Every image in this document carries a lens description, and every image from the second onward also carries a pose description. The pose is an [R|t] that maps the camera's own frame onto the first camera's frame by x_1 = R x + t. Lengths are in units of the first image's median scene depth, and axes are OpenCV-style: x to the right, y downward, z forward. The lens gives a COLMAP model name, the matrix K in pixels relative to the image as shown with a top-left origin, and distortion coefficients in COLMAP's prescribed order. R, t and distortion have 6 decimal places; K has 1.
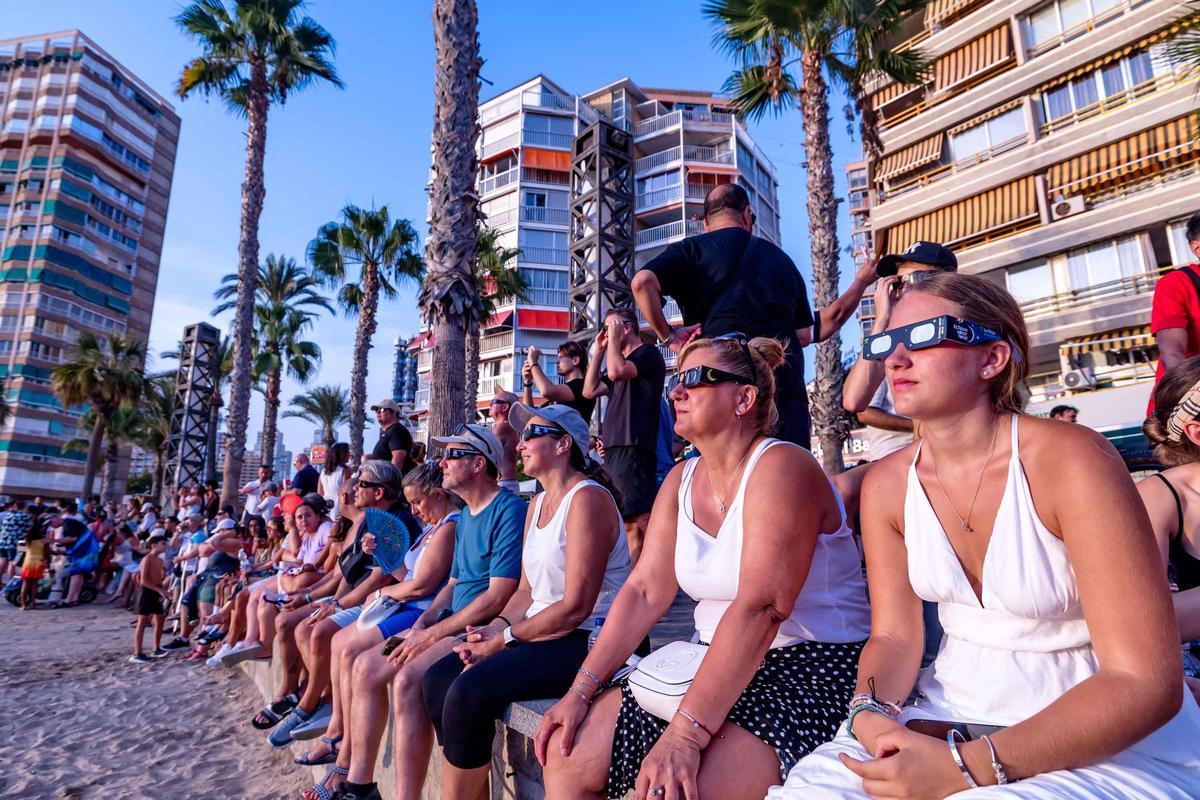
lens RADIAL K [[647.5, 0, 600.0], [0, 647.5, 400.0], [0, 0, 1]] dist [0.000959, -0.001380]
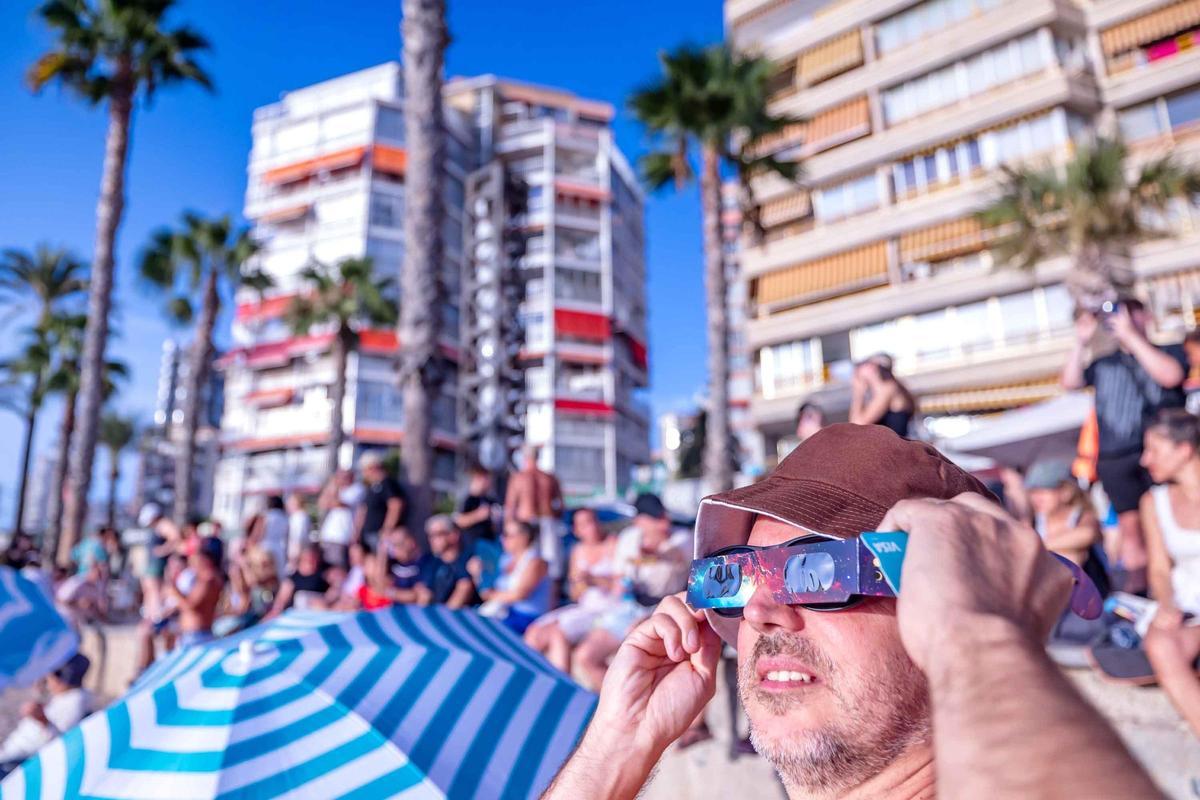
lens RADIAL K [[776.8, 0, 591.3], [0, 776.8, 395.3], [0, 0, 1]] dist [-0.000806, 0.000425]
pose [[0.973885, 0.044055, 0.222727, -0.080541], [-0.034341, 0.998290, -0.047302, -0.017502], [-0.224430, 0.038419, 0.973733, -0.130358]]
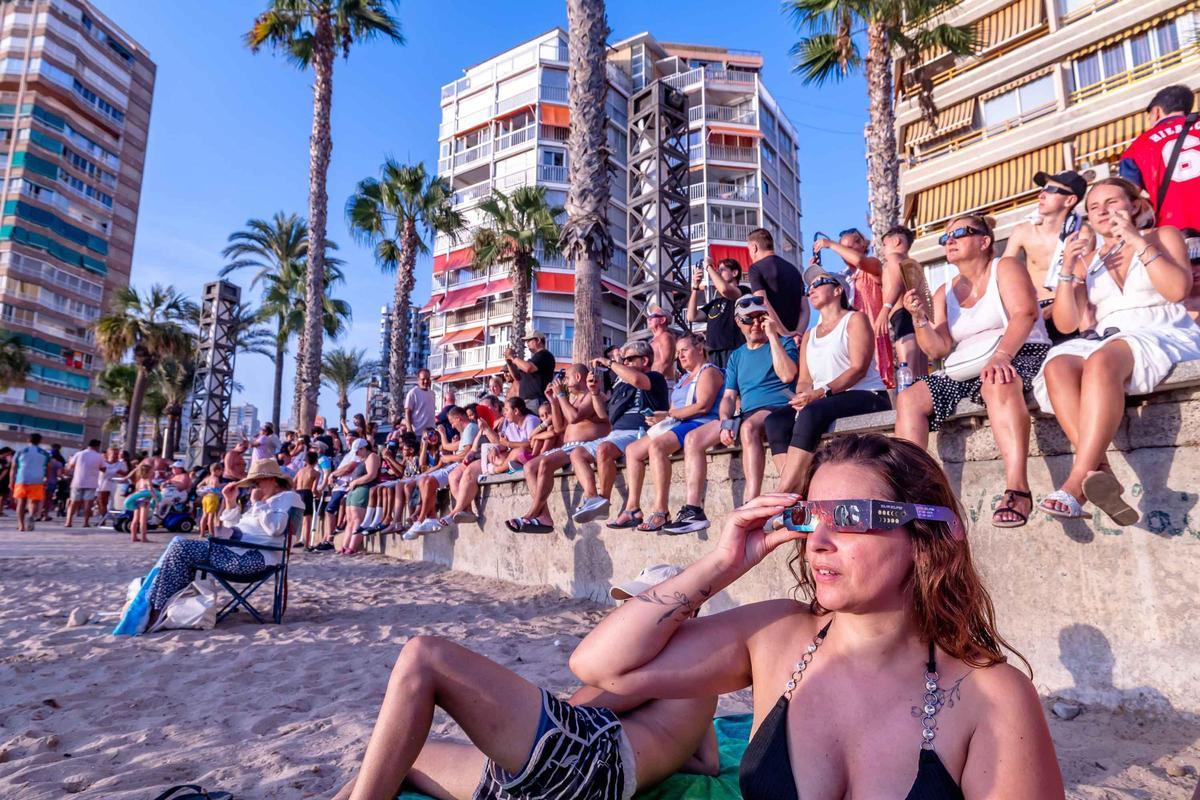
lens RADIAL K [[696.0, 0, 607.7], [0, 696.0, 407.0], [0, 0, 1]] dist [-0.006628, 0.002232]
pose [[0.999516, 0.006138, 0.030501, -0.078018], [-0.007327, 0.999211, 0.039041, 0.033015], [-0.030237, -0.039246, 0.998772, -0.089715]]
